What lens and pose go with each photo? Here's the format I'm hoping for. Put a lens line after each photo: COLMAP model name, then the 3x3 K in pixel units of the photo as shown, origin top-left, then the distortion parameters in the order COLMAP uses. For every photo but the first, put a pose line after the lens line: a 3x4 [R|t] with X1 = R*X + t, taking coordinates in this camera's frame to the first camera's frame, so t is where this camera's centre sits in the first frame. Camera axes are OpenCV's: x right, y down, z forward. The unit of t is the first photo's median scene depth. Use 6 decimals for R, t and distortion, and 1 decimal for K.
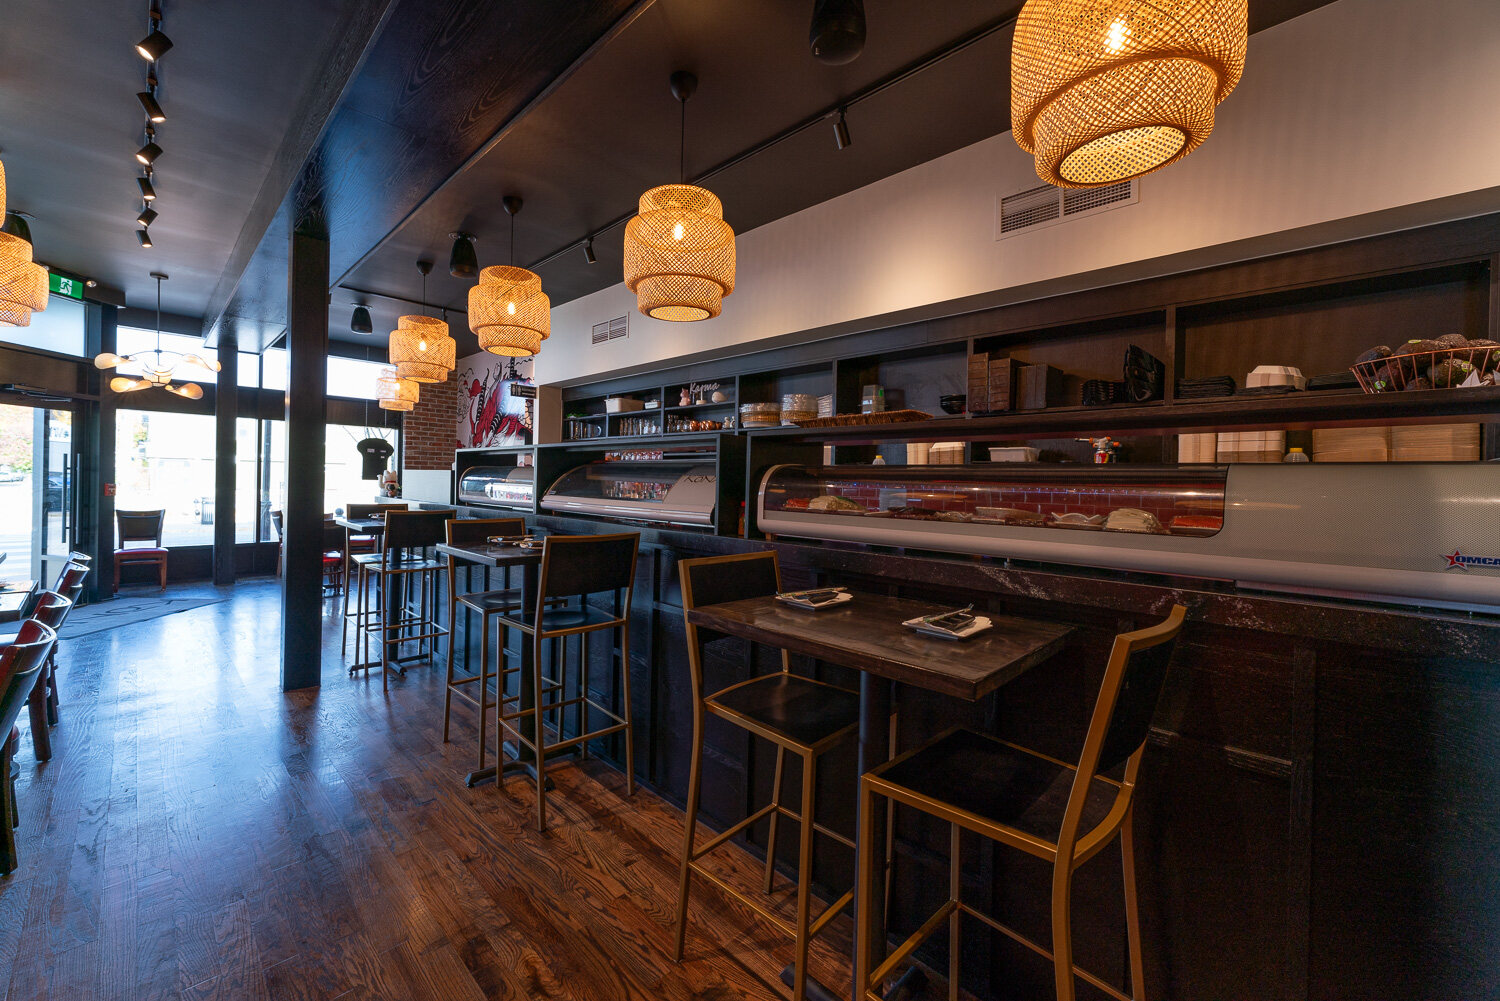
lens RADIAL K [[590.5, 0, 744.5], [0, 590.5, 491.0], [0, 0, 1]] dist [0.000305, -0.000331]
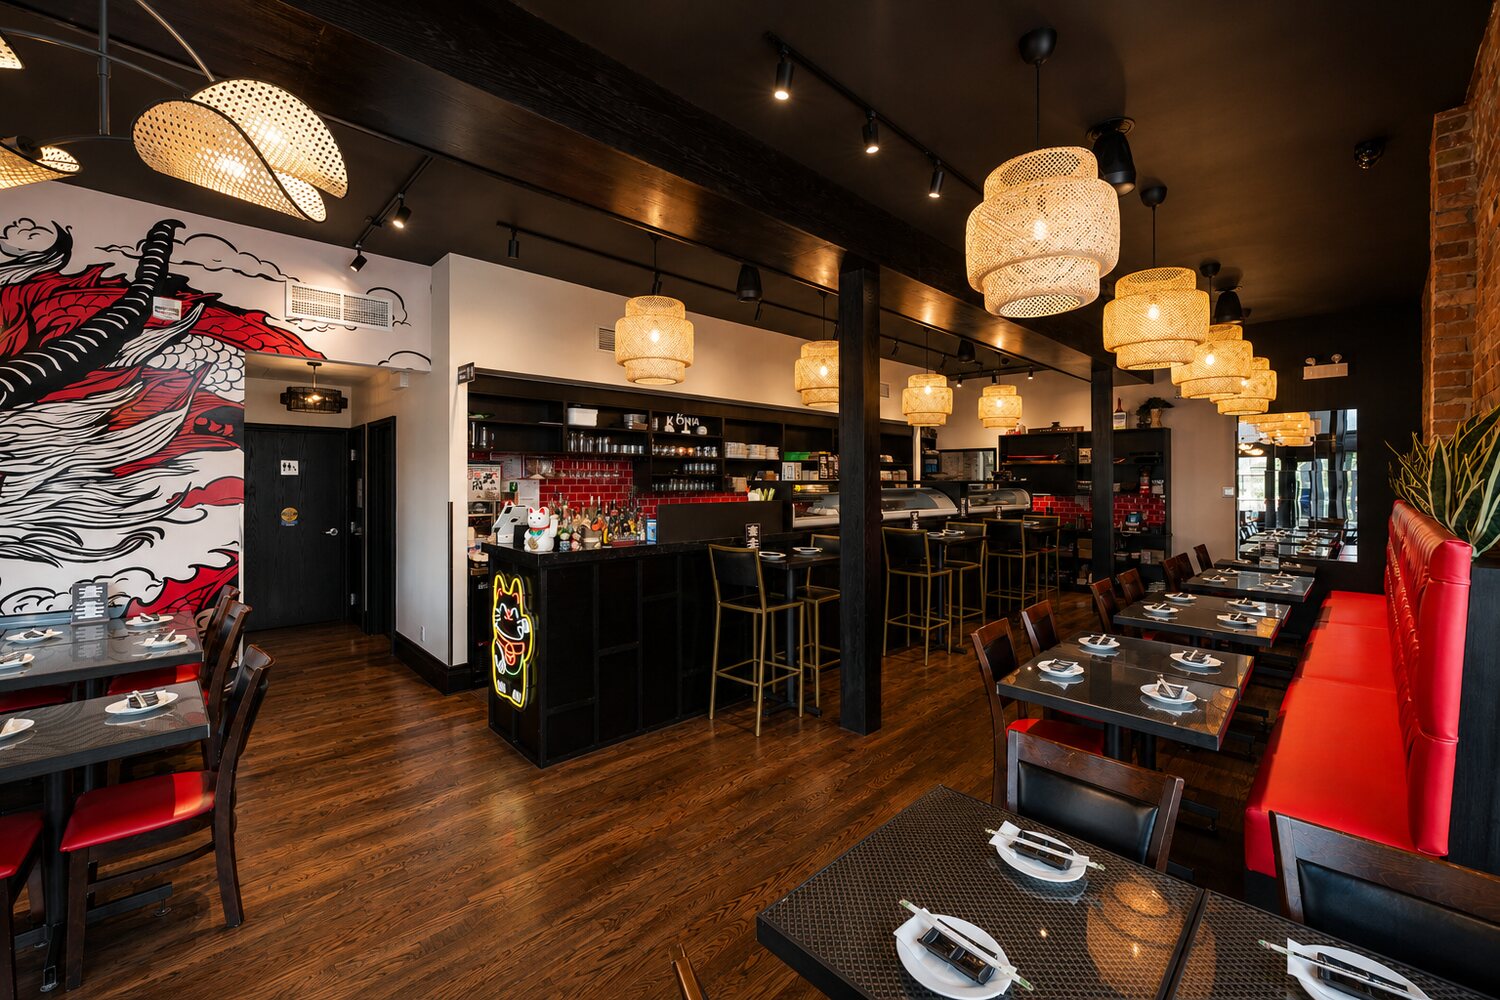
lens RADIAL K [[590.5, 0, 729.0], [0, 590.5, 481.2], [0, 0, 1]] dist [0.000305, -0.000331]
pose [[0.067983, -0.021982, 0.997444, -1.135531], [0.016213, 0.999650, 0.020926, -0.067887], [-0.997555, 0.014749, 0.068315, 0.758372]]
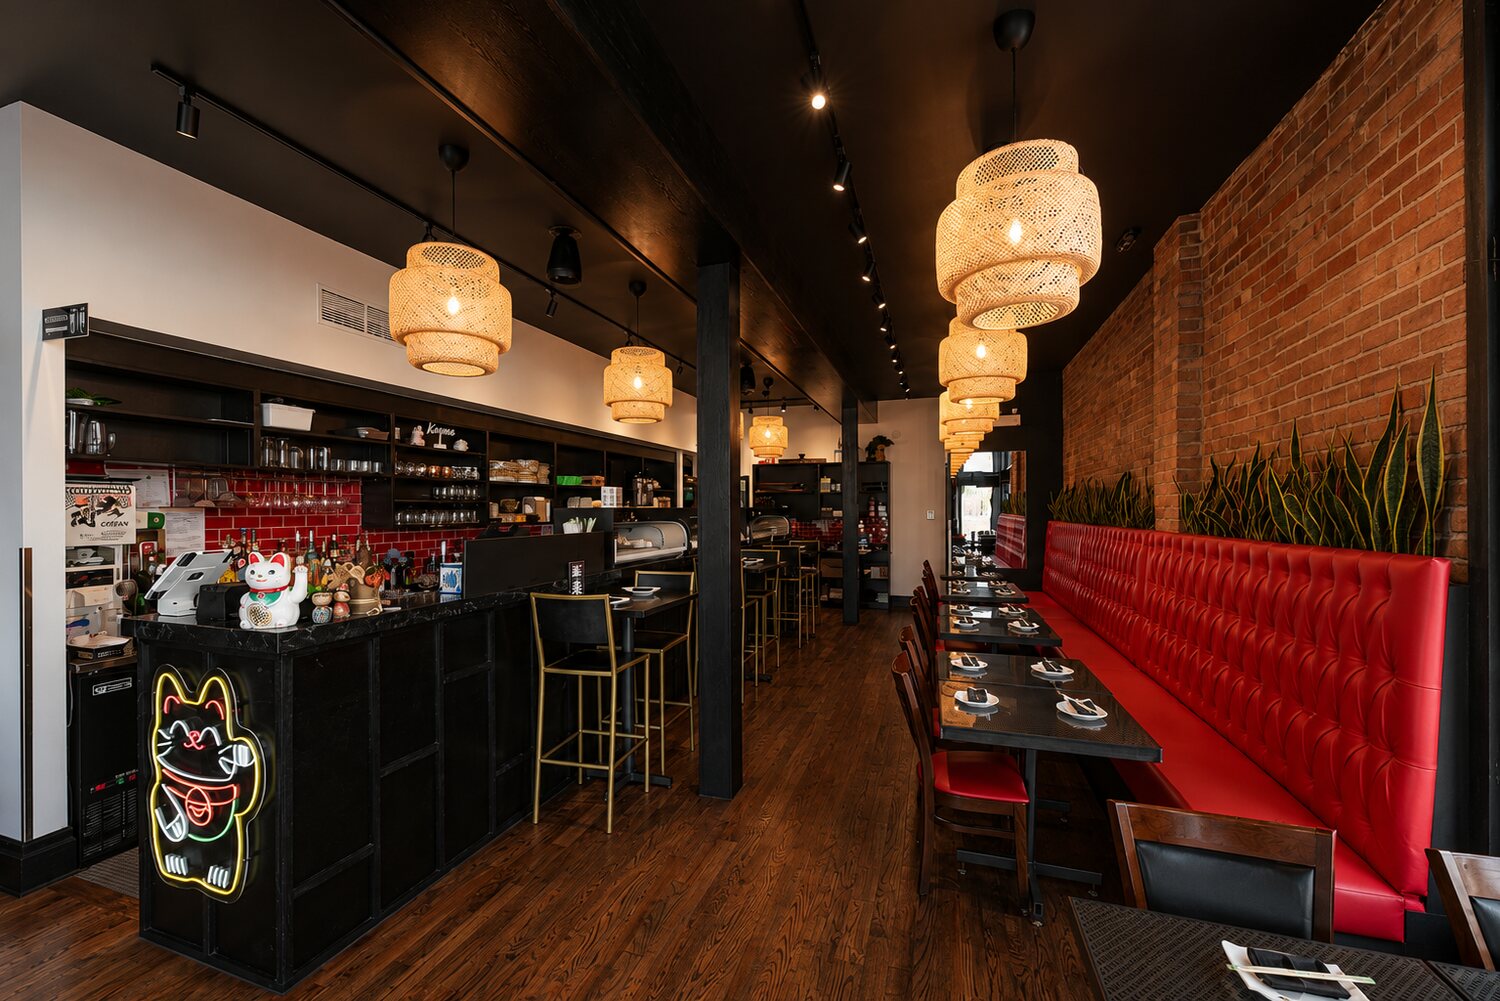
lens RADIAL K [[590.5, 0, 731.9], [0, 590.5, 508.2], [0, 0, 1]] dist [0.000305, -0.000331]
pose [[-0.412025, -0.020265, 0.910947, -1.000791], [0.009325, 0.999607, 0.026455, -0.066703], [-0.911125, 0.019395, -0.411674, 0.877570]]
